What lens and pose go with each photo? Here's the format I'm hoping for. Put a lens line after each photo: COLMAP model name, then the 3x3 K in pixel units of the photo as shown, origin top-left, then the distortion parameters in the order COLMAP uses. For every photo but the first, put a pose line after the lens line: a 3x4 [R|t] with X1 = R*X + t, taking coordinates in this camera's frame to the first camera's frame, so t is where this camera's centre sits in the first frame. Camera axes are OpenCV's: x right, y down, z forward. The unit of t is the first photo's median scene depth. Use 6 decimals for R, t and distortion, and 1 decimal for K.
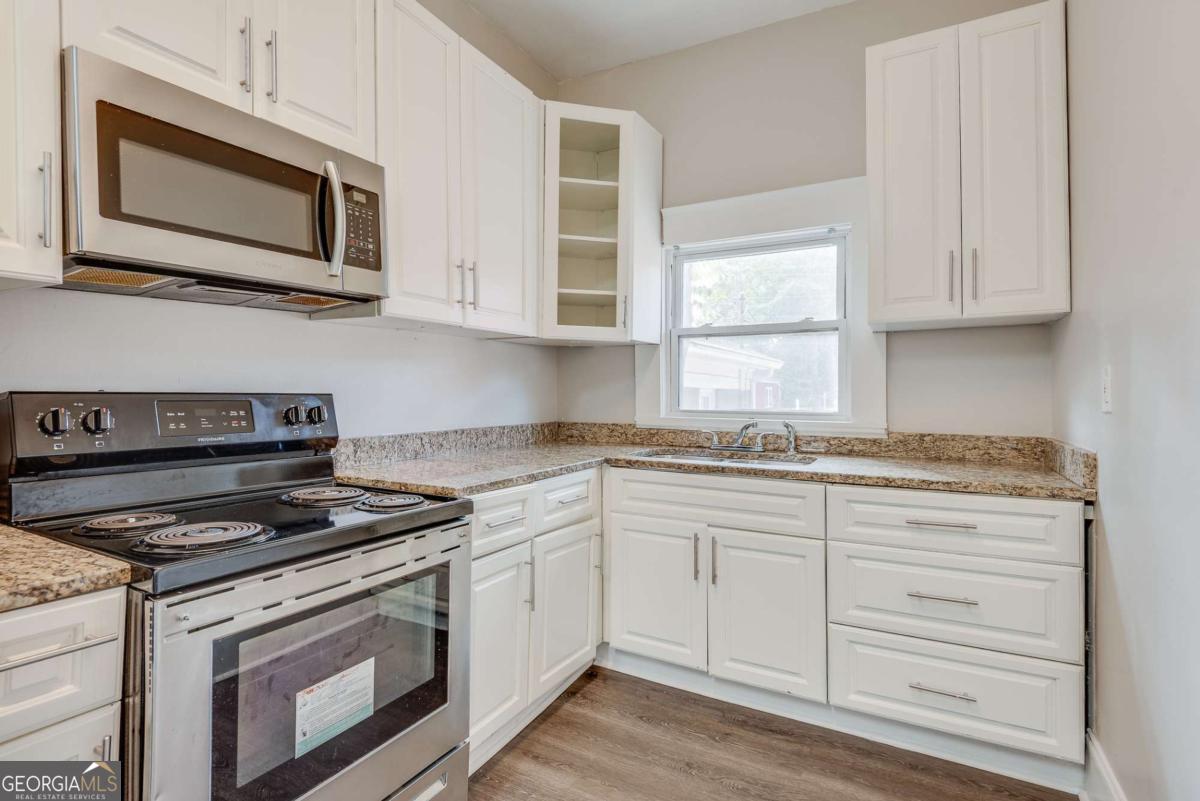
lens RADIAL K [[587.6, 0, 597.1], [0, 587.6, 390.2], [0, 0, 1]] dist [-0.002055, -0.001017]
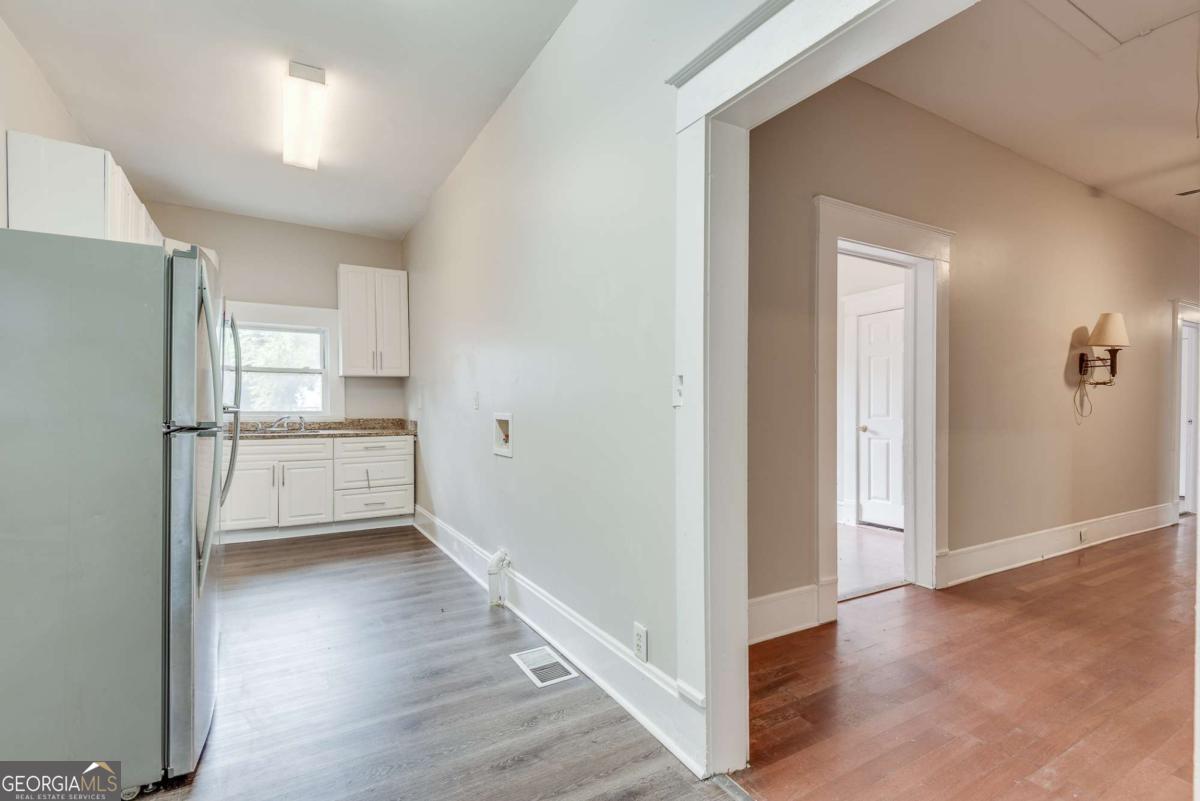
lens RADIAL K [[561.6, 0, 615.8], [0, 561.6, 410.4], [0, 0, 1]] dist [-0.000581, -0.000557]
pose [[0.484793, -0.017830, 0.874447, -1.140109], [-0.010063, 0.999612, 0.025961, -0.039392], [-0.874571, -0.021385, 0.484426, -1.258366]]
